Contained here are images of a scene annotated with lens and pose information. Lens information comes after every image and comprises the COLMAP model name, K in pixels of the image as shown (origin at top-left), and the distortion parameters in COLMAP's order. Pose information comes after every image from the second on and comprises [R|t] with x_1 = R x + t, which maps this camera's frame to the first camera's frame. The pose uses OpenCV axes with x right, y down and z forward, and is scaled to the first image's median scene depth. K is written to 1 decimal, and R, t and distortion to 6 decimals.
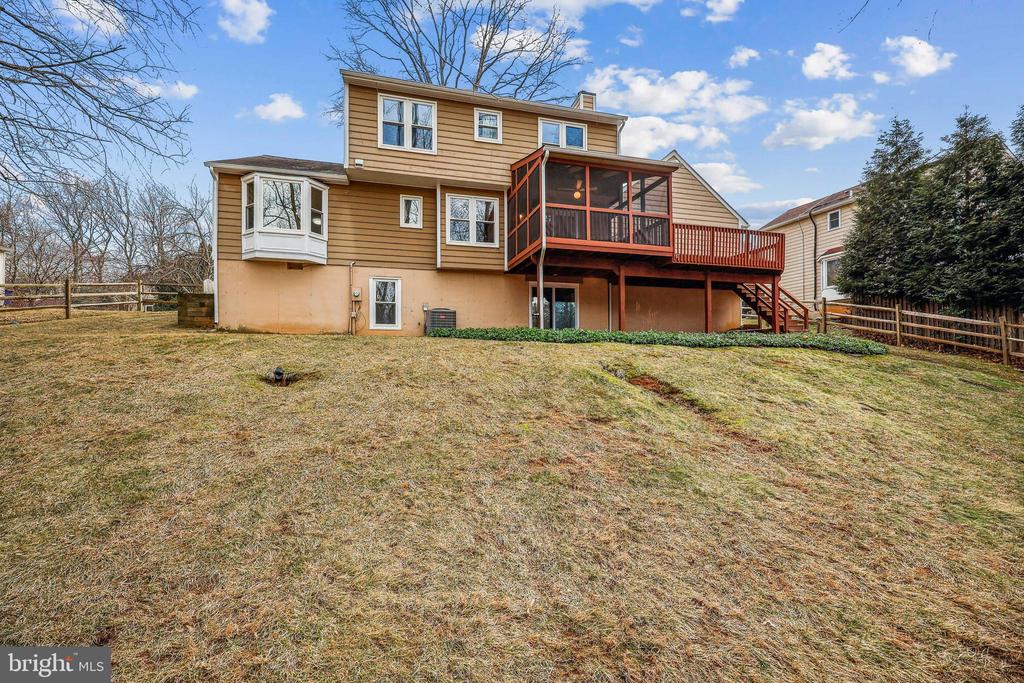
lens RADIAL K [[419.6, 0, 512.0], [0, 419.6, 356.9], [0, 0, 1]] dist [-0.001525, -0.000137]
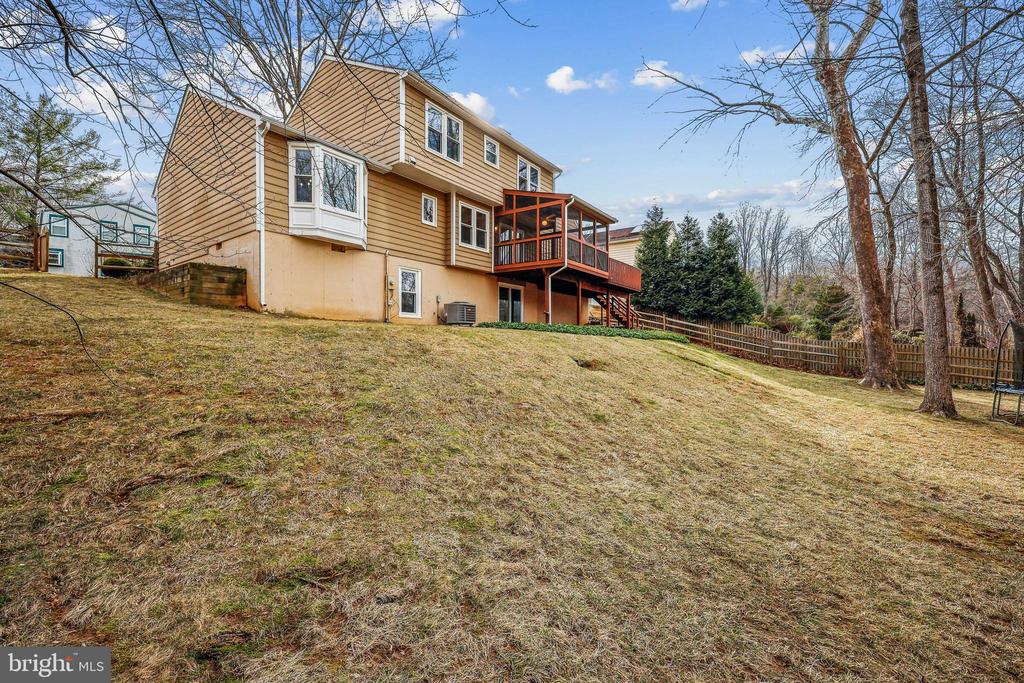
lens RADIAL K [[420.8, 0, 512.0], [0, 420.8, 341.5], [0, 0, 1]] dist [-0.000671, -0.000060]
pose [[0.780030, 0.003166, 0.625734, -0.763517], [-0.005720, 0.999981, 0.002071, -0.009940], [-0.625716, -0.005195, 0.780034, 0.015353]]
